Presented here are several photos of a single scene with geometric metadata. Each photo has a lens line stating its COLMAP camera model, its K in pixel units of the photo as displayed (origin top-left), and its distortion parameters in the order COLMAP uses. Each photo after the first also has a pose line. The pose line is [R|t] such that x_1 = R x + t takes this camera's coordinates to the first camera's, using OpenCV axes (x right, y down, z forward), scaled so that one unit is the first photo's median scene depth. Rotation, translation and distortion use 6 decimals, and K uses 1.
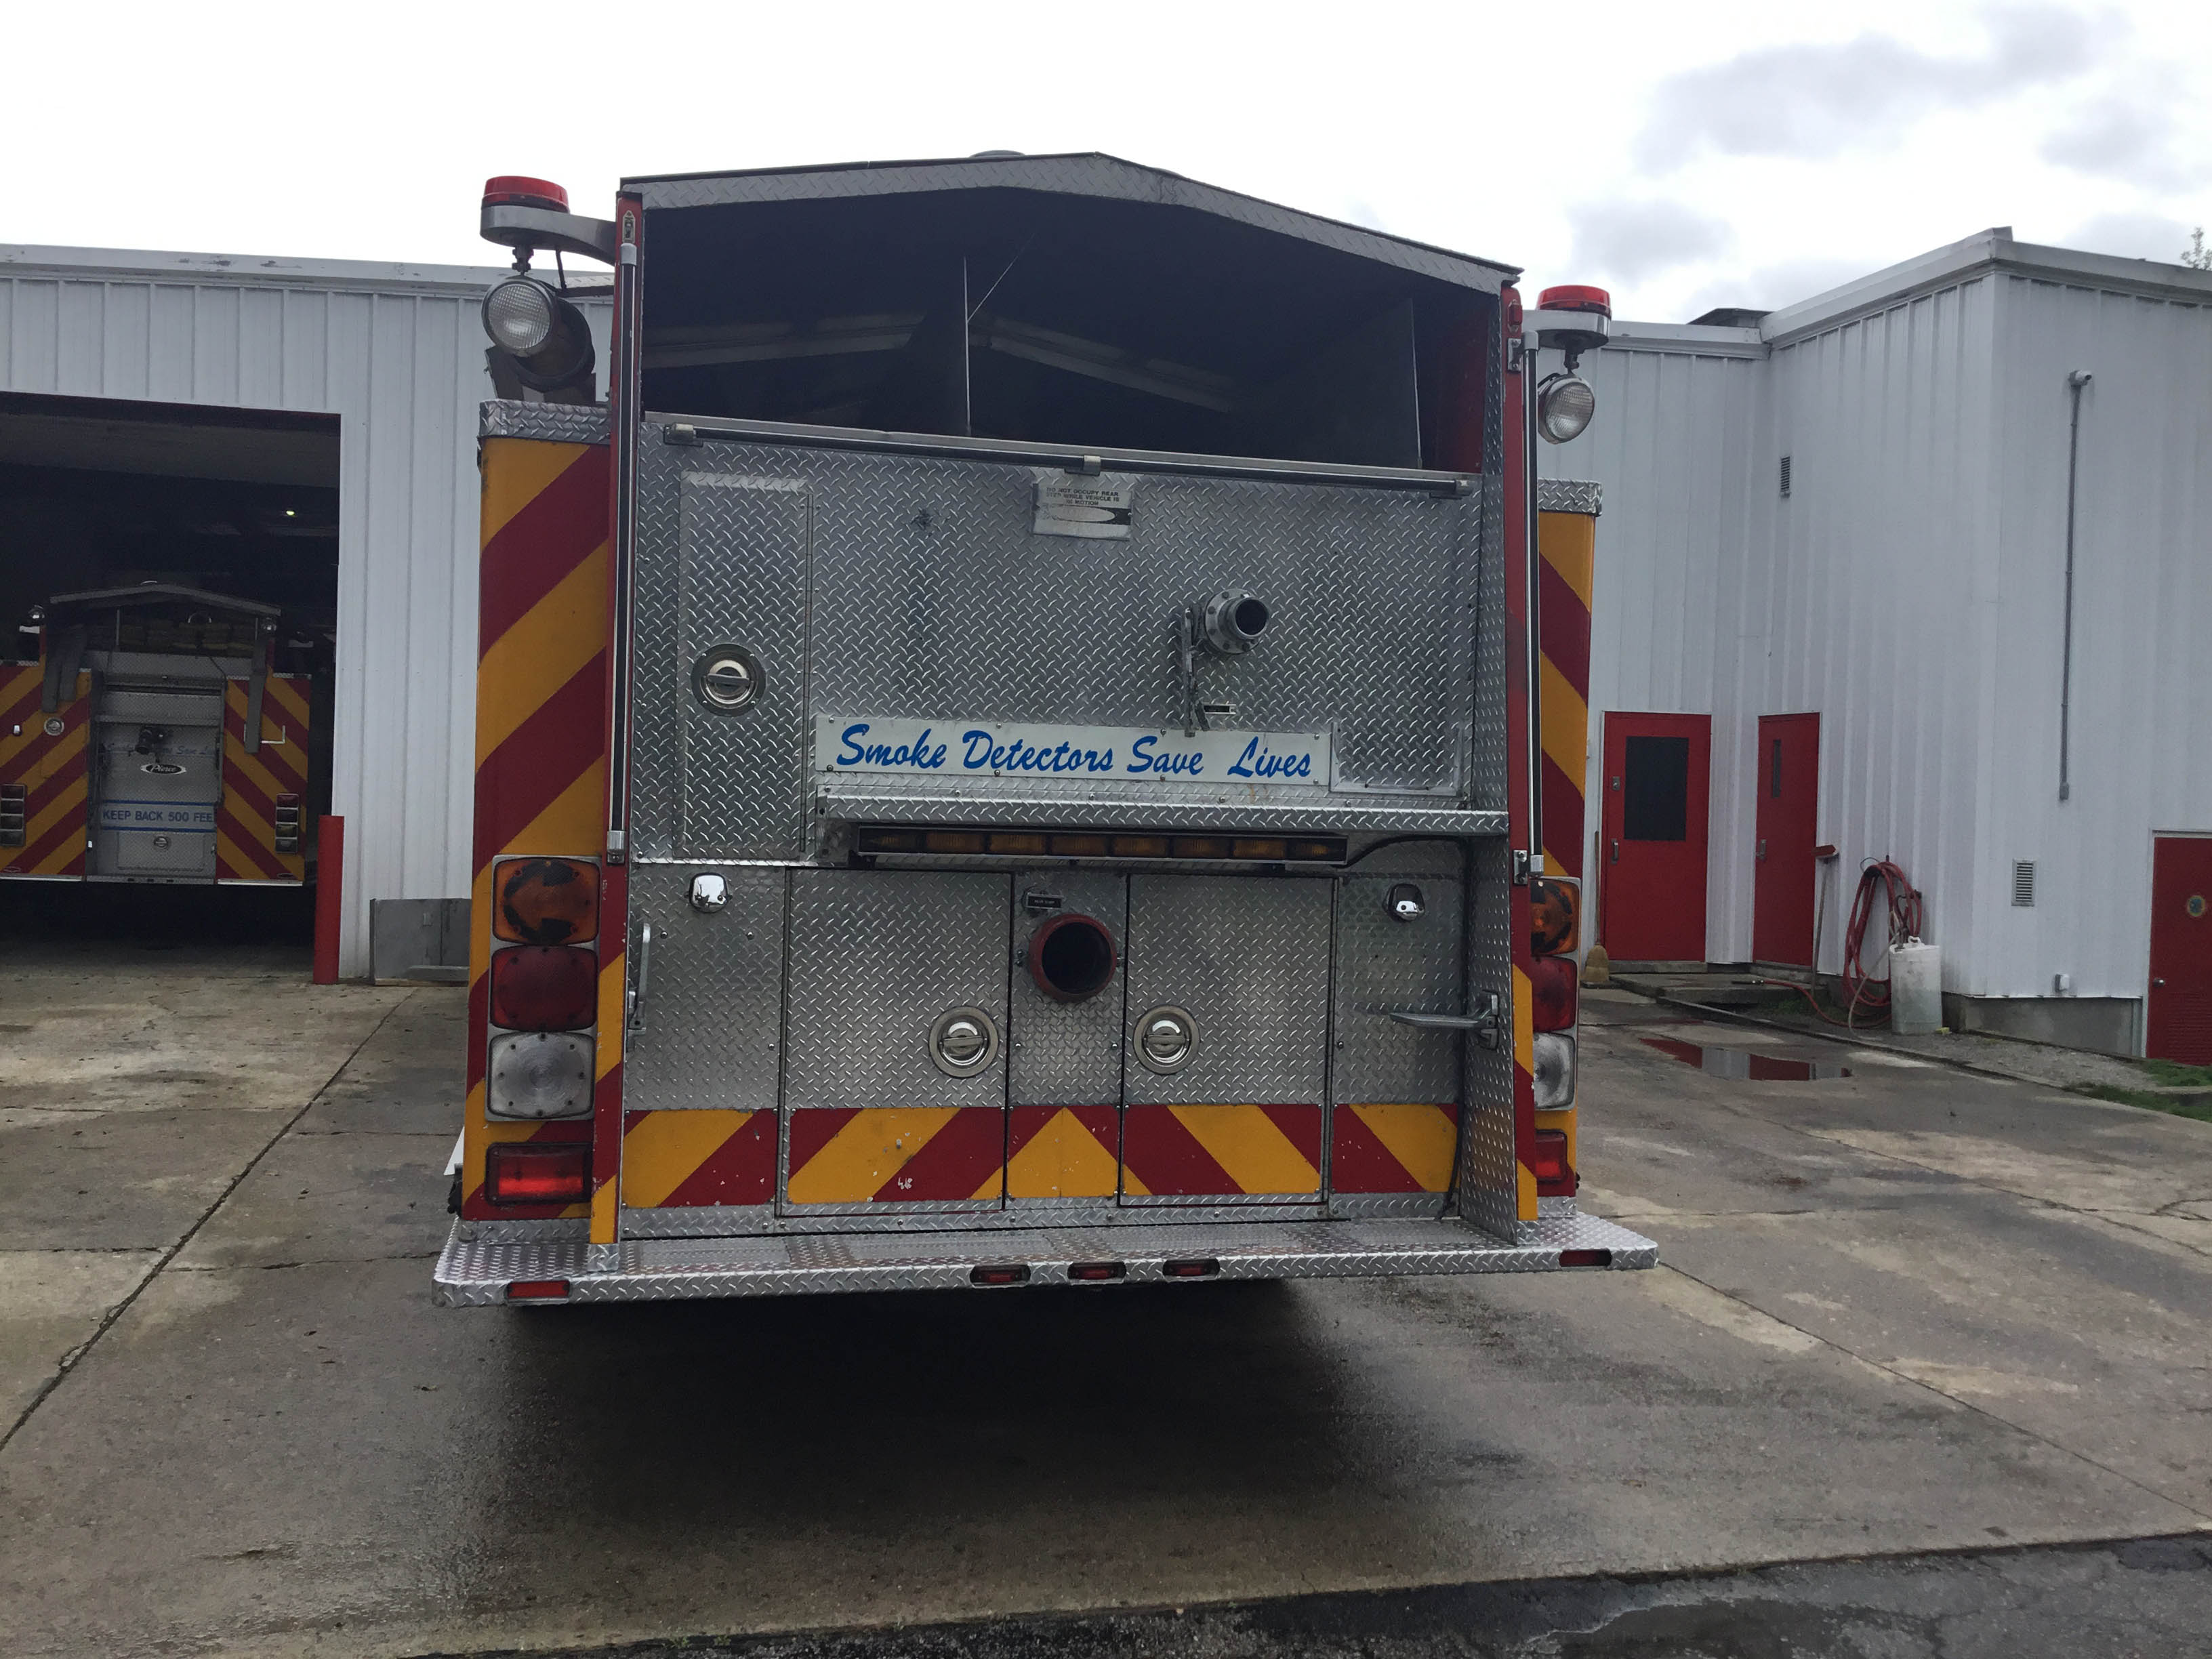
lens RADIAL K [[1980.1, 0, 1101.4], [0, 1980.1, 830.4], [0, 0, 1]] dist [0.045600, -0.065083]
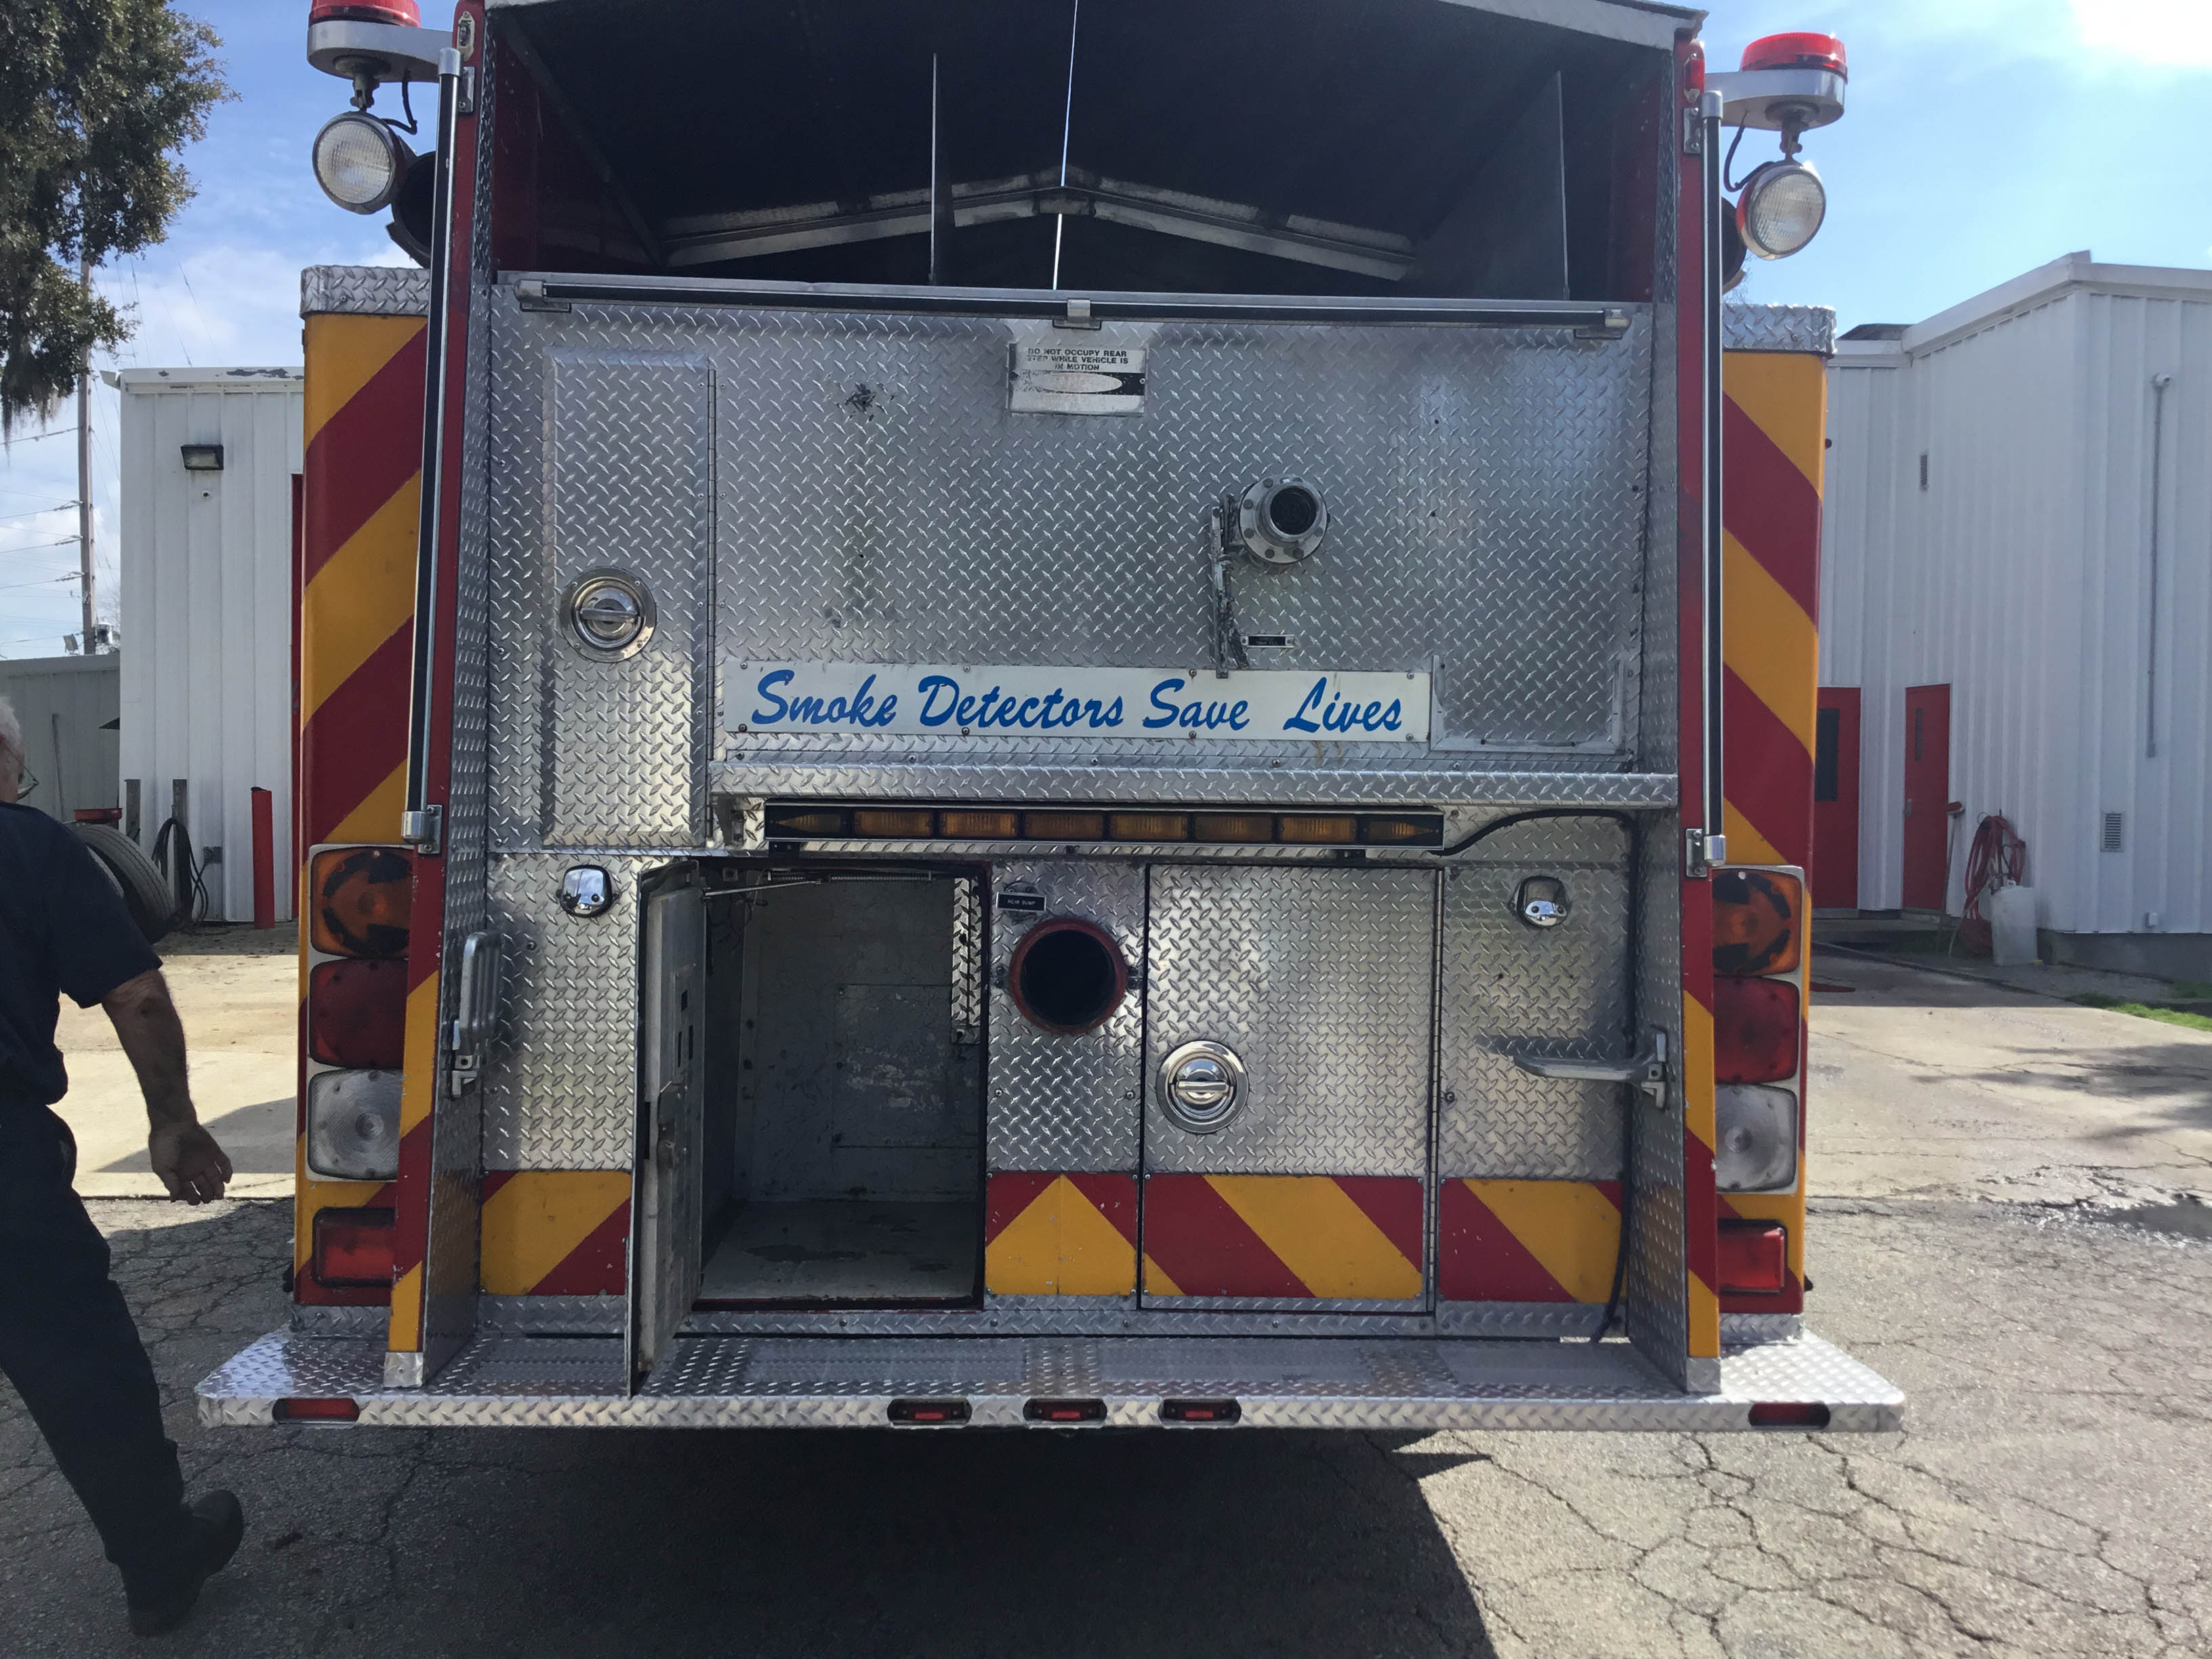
lens RADIAL K [[1980.1, 0, 1107.6], [0, 1980.1, 824.3], [0, 0, 1]] dist [0.045600, -0.065083]
pose [[0.979202, -0.007115, -0.202761, 0.150109], [0.008430, 0.999949, 0.005623, 0.002533], [0.202710, -0.007216, 0.979212, 0.266827]]
